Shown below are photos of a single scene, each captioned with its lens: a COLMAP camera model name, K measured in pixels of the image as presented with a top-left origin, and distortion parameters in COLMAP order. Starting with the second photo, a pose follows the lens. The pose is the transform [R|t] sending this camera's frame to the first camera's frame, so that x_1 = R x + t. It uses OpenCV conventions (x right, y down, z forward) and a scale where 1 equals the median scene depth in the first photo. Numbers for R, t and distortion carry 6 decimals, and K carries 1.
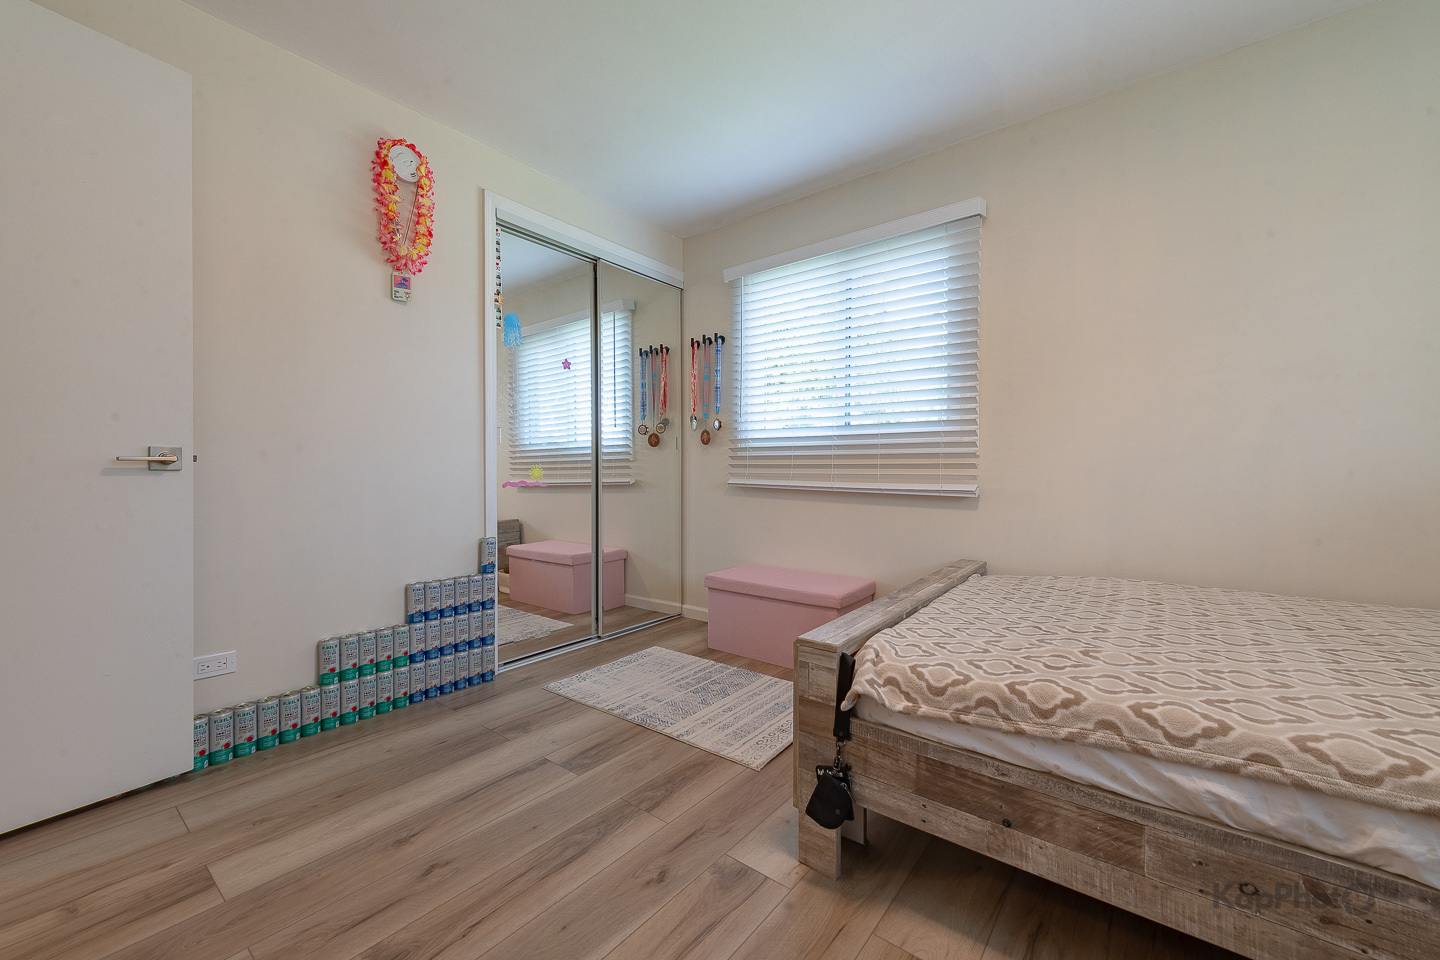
lens RADIAL K [[575.9, 0, 728.1], [0, 575.9, 480.5], [0, 0, 1]] dist [0.011520, -0.003431]
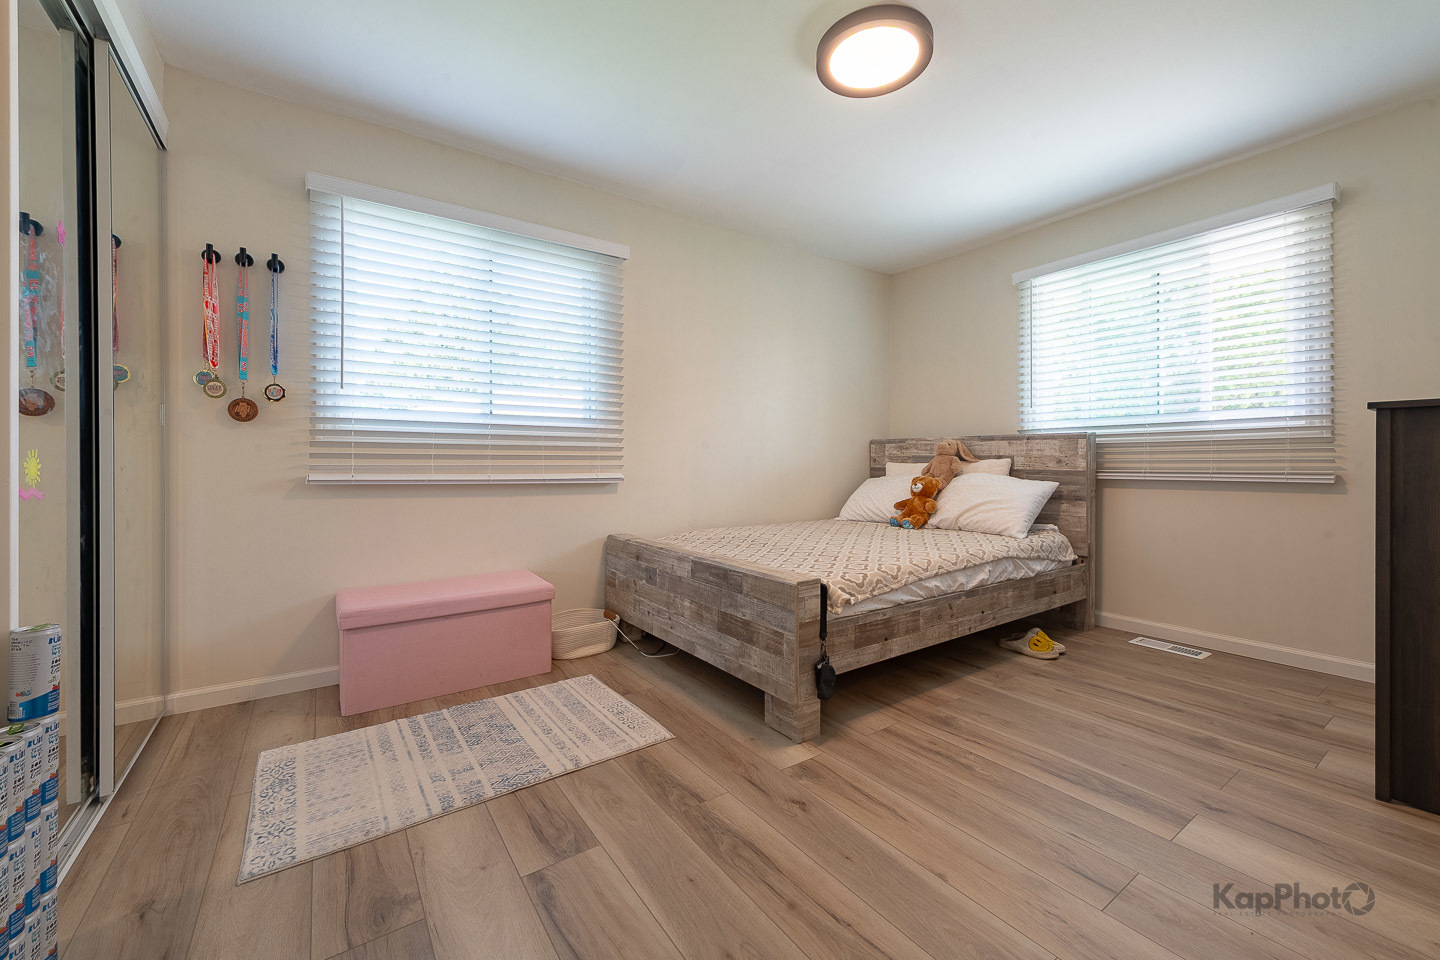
lens RADIAL K [[575.9, 0, 728.1], [0, 575.9, 464.9], [0, 0, 1]] dist [0.011520, -0.003431]
pose [[0.275322, -0.005142, 0.961338, -0.949712], [0.018456, 0.999830, 0.000062, -0.007920], [-0.961175, 0.017725, 0.275370, 0.588726]]
